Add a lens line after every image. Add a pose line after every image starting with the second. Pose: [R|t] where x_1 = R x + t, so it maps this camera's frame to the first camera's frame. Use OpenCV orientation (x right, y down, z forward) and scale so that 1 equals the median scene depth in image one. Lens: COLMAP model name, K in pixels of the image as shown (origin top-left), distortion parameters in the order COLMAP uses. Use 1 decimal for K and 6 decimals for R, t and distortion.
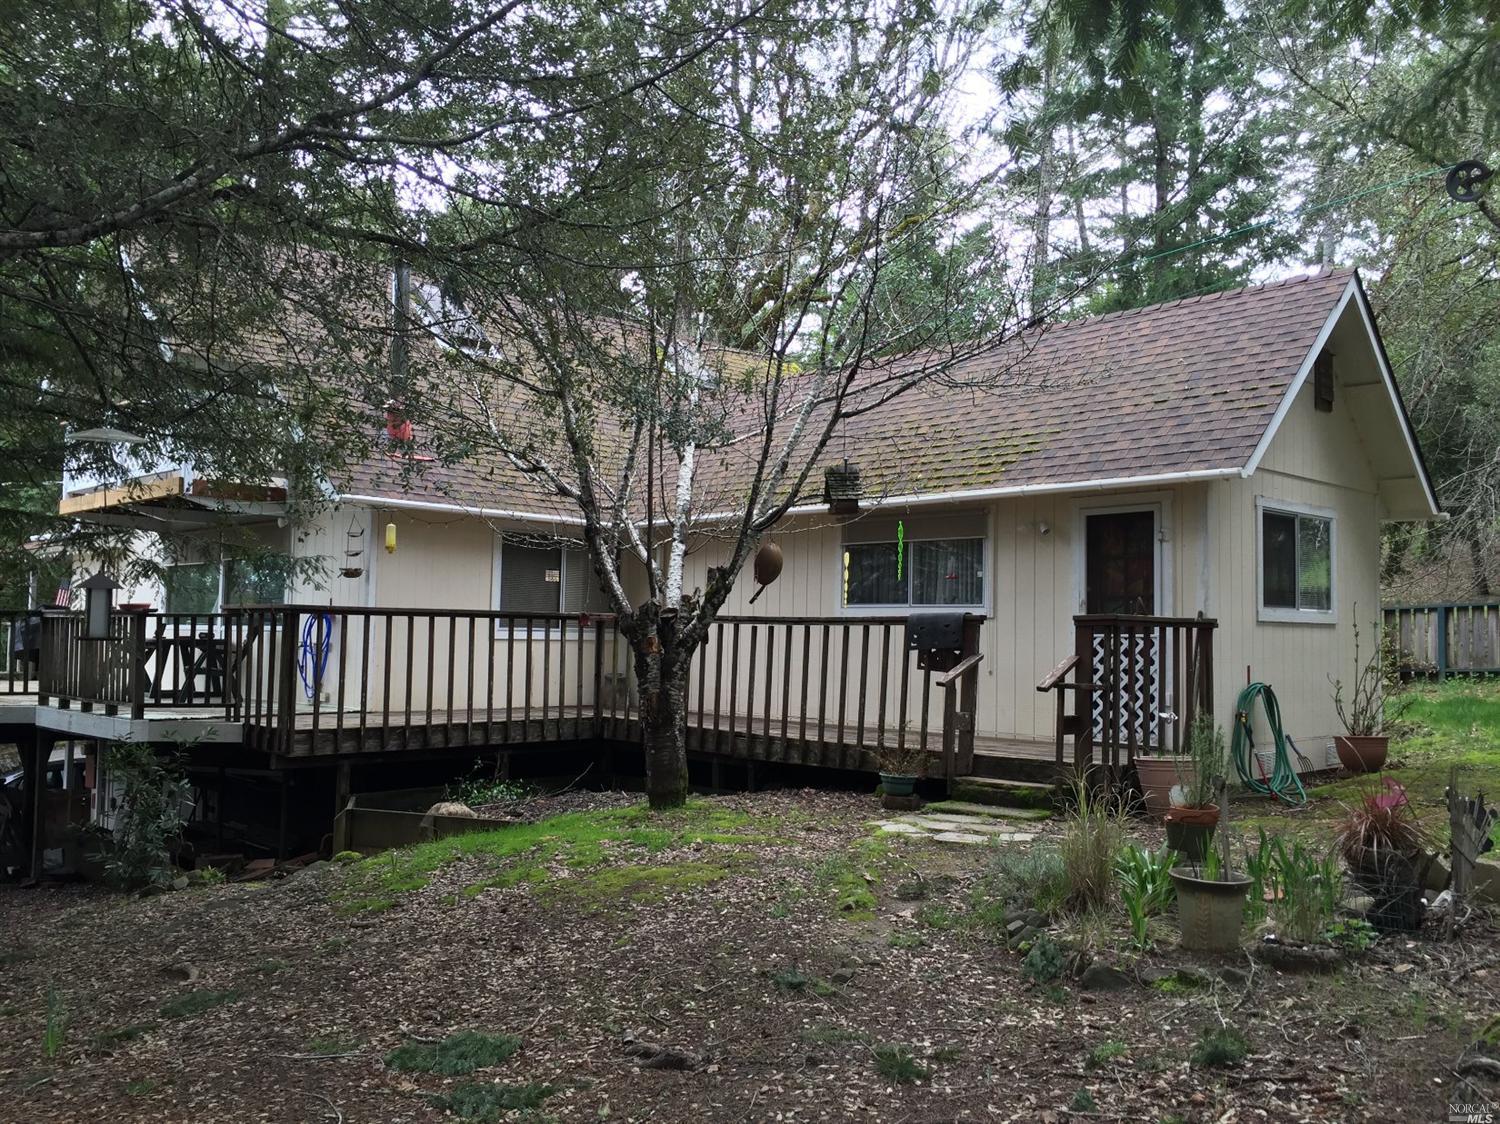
lens RADIAL K [[1297.8, 0, 750.0], [0, 1297.8, 562.0], [0, 0, 1]] dist [0.049125, -0.005312]
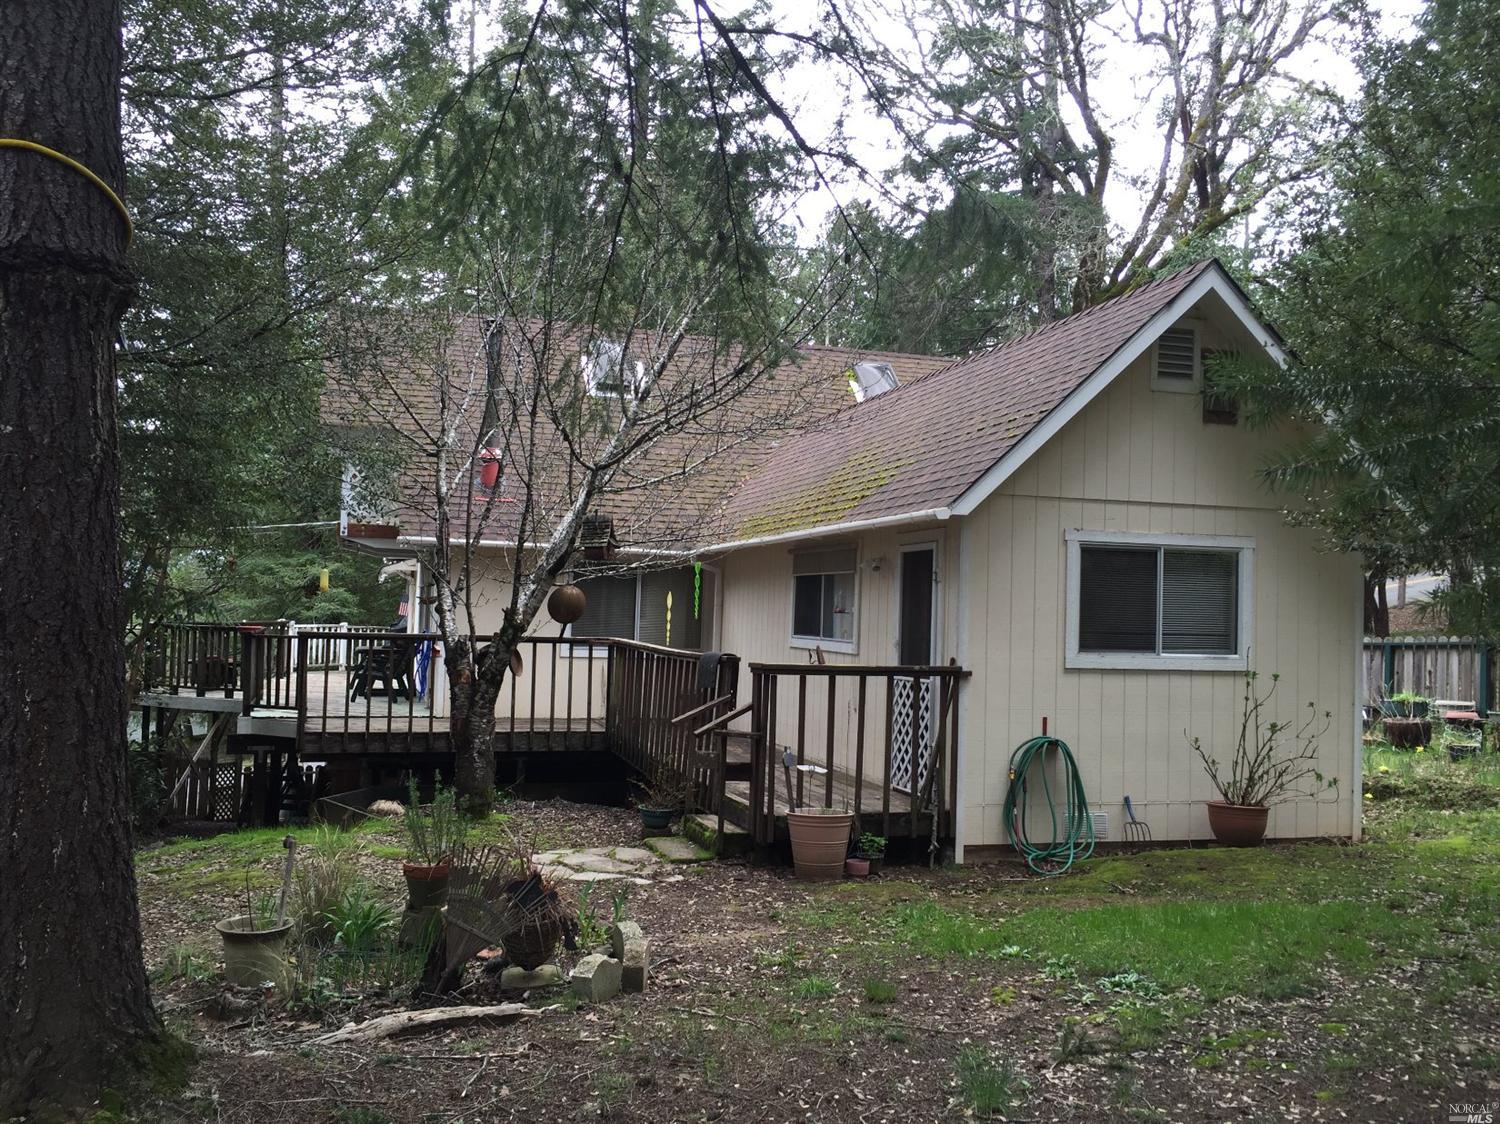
lens RADIAL K [[1297.8, 0, 750.0], [0, 1297.8, 562.0], [0, 0, 1]] dist [0.049125, -0.005312]
pose [[0.883002, -0.008186, -0.469298, 0.609464], [0.014151, 0.999858, 0.009184, -0.039575], [0.469156, -0.014750, 0.882992, 0.096045]]
